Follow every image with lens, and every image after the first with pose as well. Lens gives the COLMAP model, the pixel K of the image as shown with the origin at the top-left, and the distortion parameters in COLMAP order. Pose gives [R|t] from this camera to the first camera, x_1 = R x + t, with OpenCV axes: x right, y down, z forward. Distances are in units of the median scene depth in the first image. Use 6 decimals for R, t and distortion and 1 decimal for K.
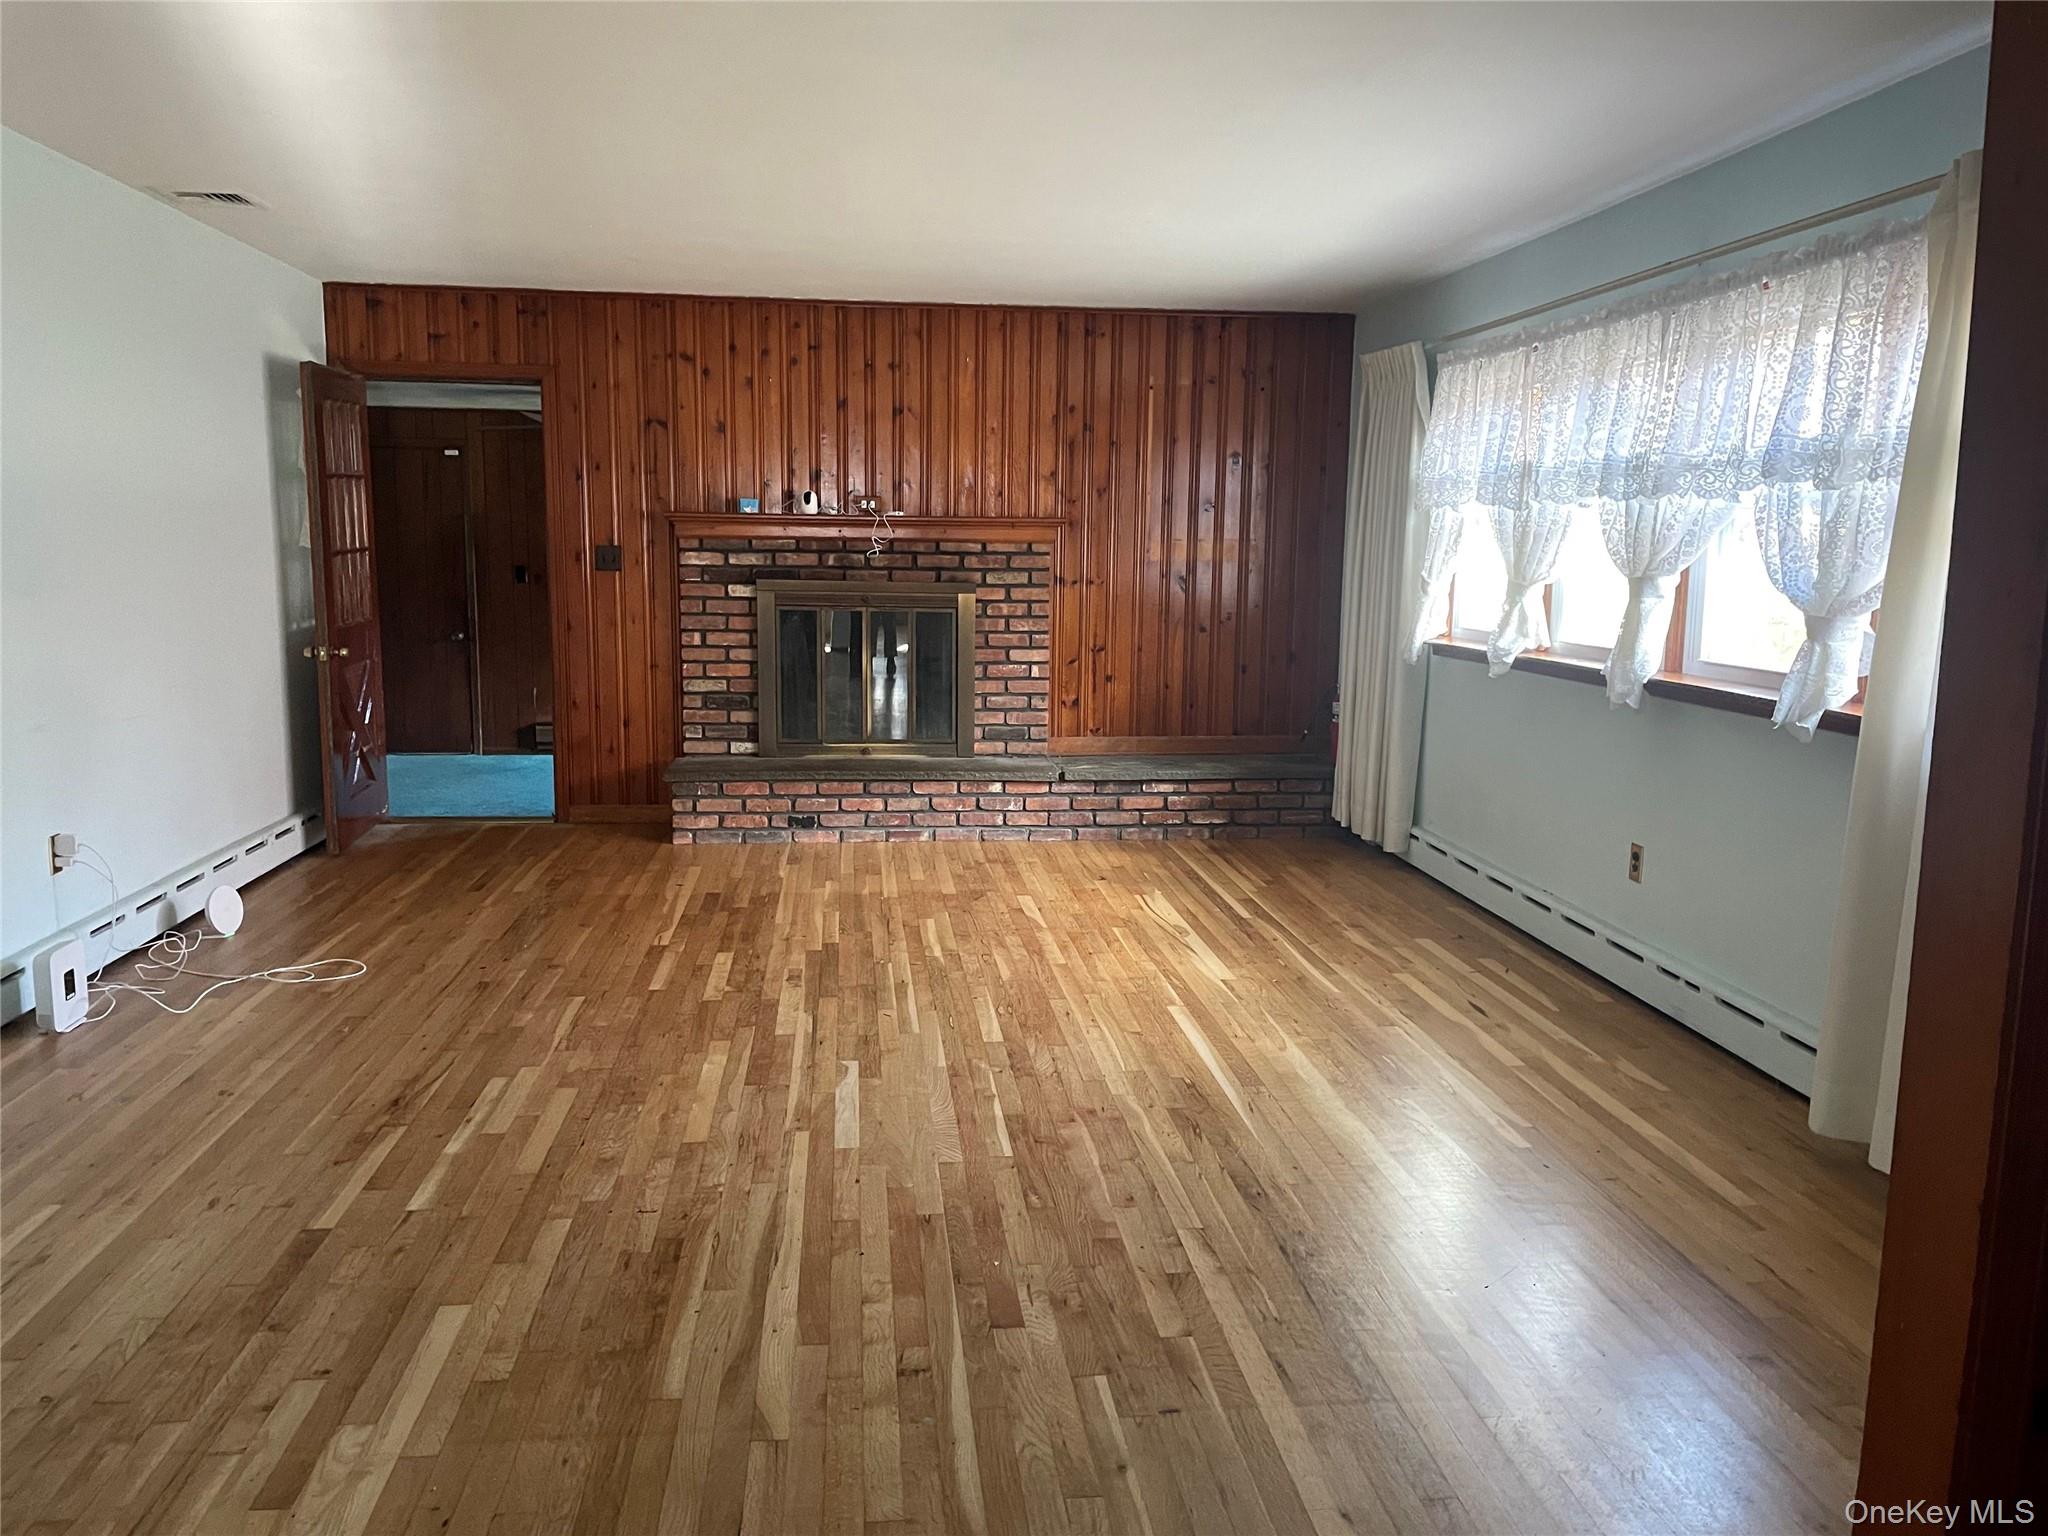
lens RADIAL K [[1542.8, 0, 1024.2], [0, 1542.8, 775.2], [0, 0, 1]] dist [0.002724, -0.004519]
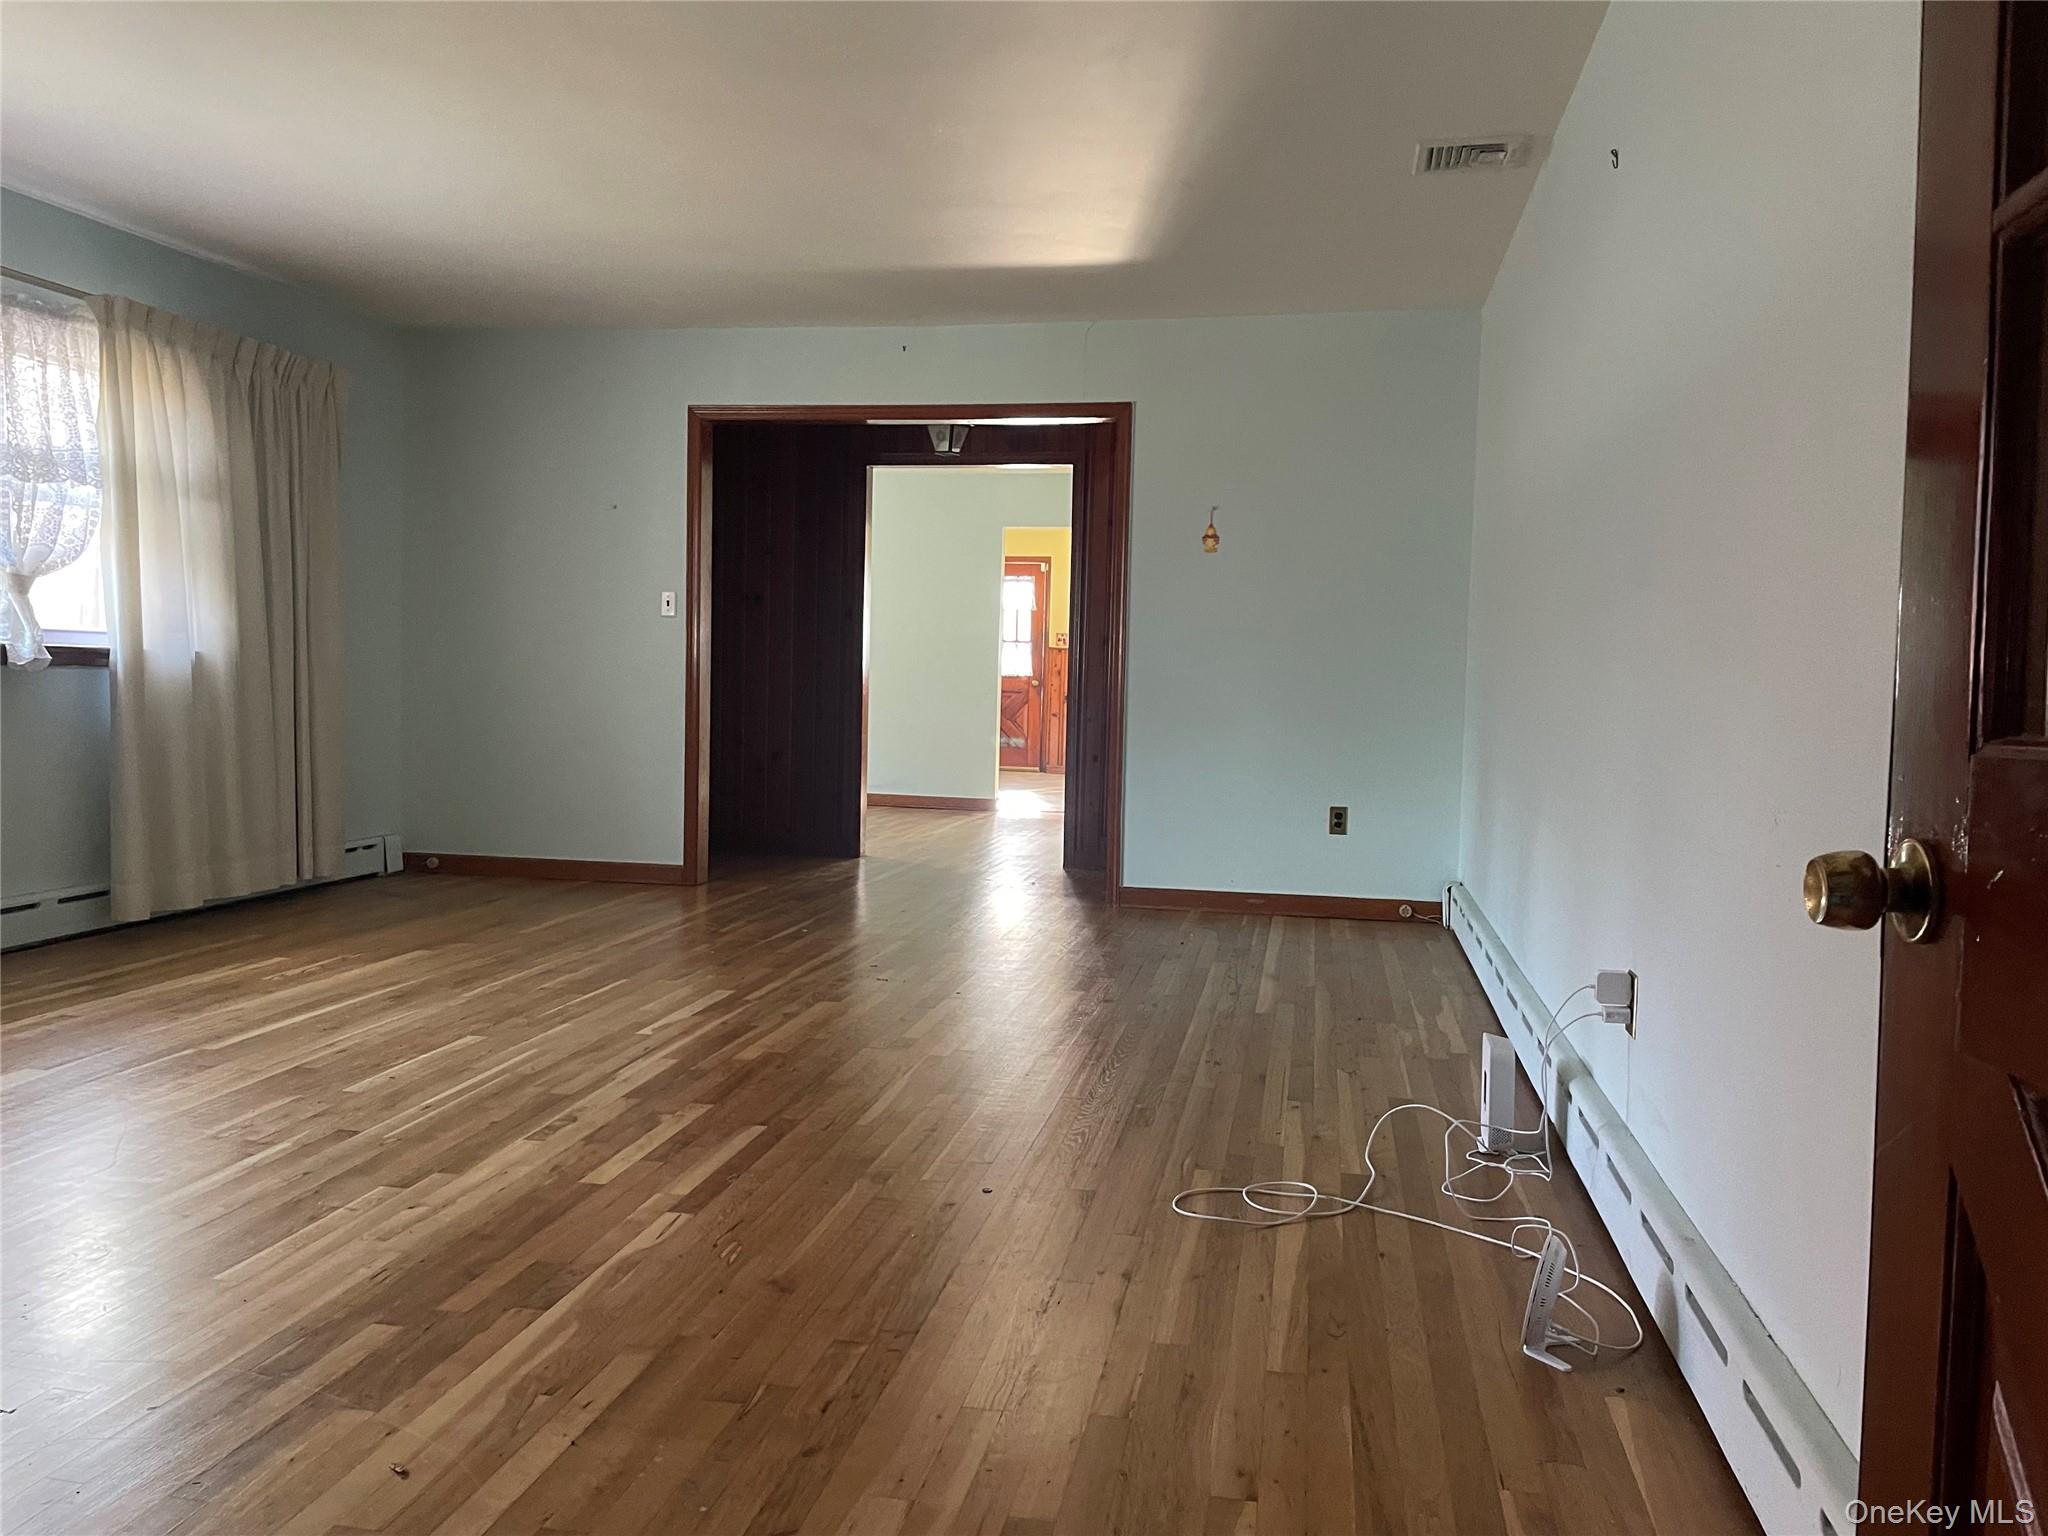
lens RADIAL K [[1542.8, 0, 1025.0], [0, 1542.8, 772.7], [0, 0, 1]] dist [0.002724, -0.004519]
pose [[-0.956248, -0.046186, 0.288890, -0.519299], [0.014025, 0.979087, 0.202957, -0.151936], [-0.292222, 0.198129, -0.935602, 1.496761]]
